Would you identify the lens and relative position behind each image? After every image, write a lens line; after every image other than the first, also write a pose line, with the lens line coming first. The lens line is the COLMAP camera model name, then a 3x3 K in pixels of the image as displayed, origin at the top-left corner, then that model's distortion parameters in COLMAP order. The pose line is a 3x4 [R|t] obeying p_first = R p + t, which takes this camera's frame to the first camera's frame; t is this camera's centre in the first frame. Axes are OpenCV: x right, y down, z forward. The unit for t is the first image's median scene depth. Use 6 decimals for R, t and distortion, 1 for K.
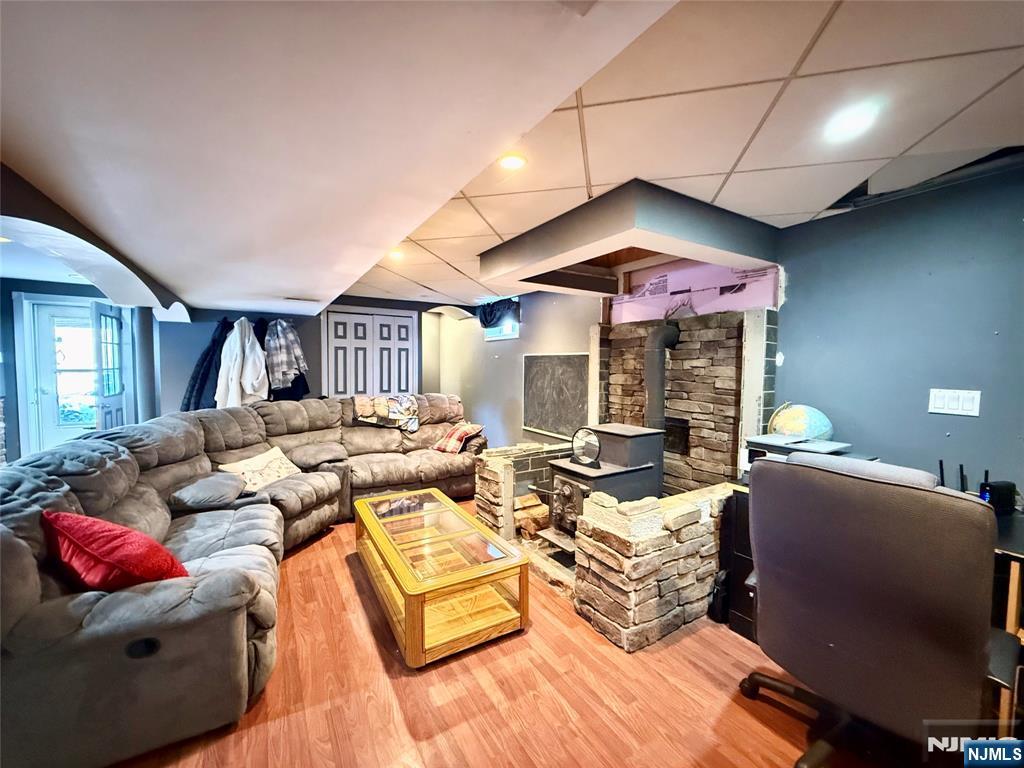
lens RADIAL K [[407.9, 0, 512.3], [0, 407.9, 384.5], [0, 0, 1]] dist [0.000938, -0.000399]
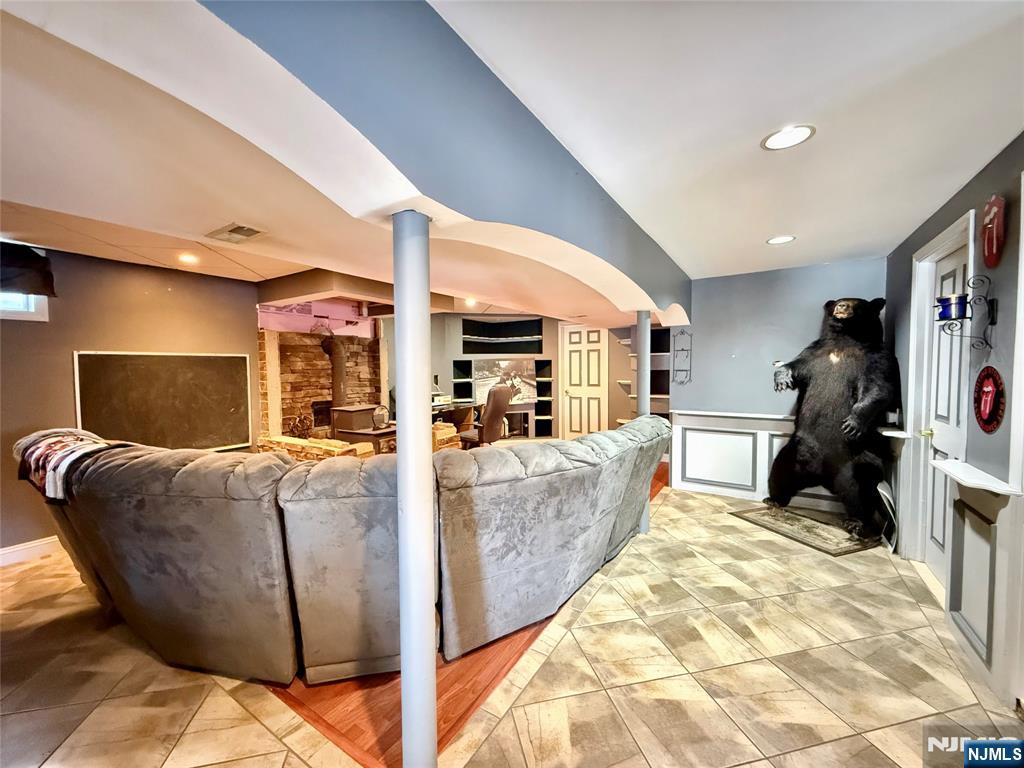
lens RADIAL K [[407.9, 0, 509.9], [0, 407.9, 384.5], [0, 0, 1]] dist [0.000938, -0.000399]
pose [[-0.445508, -0.043295, 0.894230, -1.598337], [0.049887, 0.996078, 0.073080, -0.072199], [-0.893887, 0.077169, -0.441601, 1.380033]]
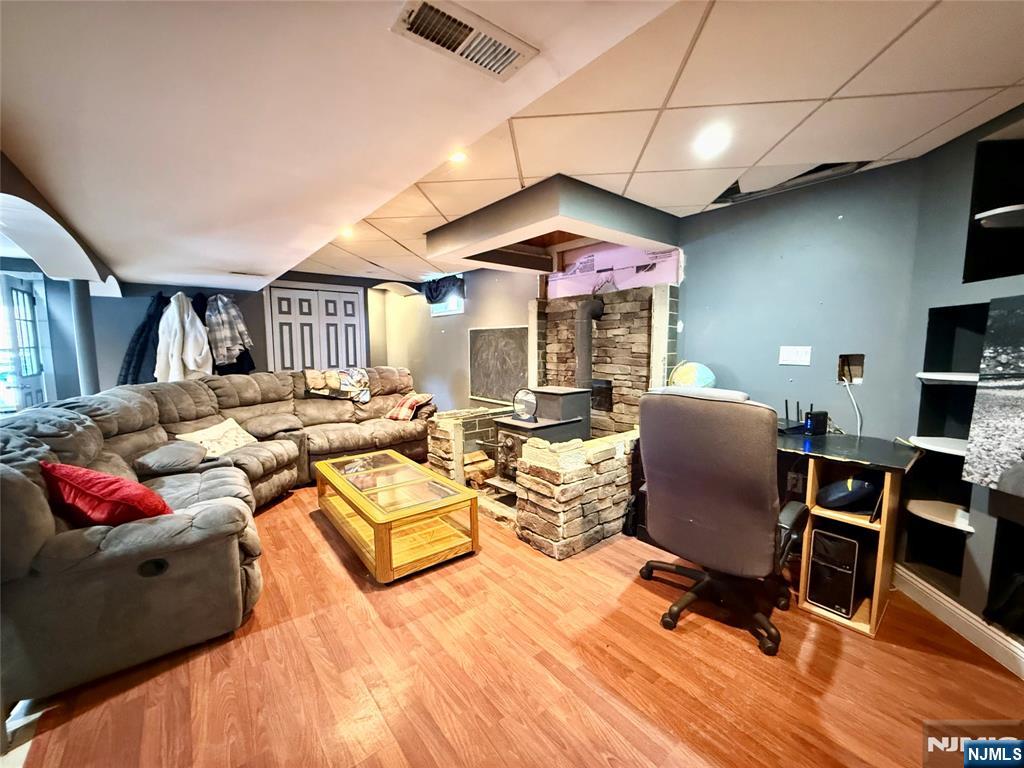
lens RADIAL K [[407.9, 0, 510.9], [0, 407.9, 385.1], [0, 0, 1]] dist [0.000938, -0.000399]
pose [[0.991480, -0.025566, 0.127725, -0.006282], [0.018976, 0.998438, 0.052545, 0.039749], [-0.128868, -0.049674, 0.990417, -0.154554]]
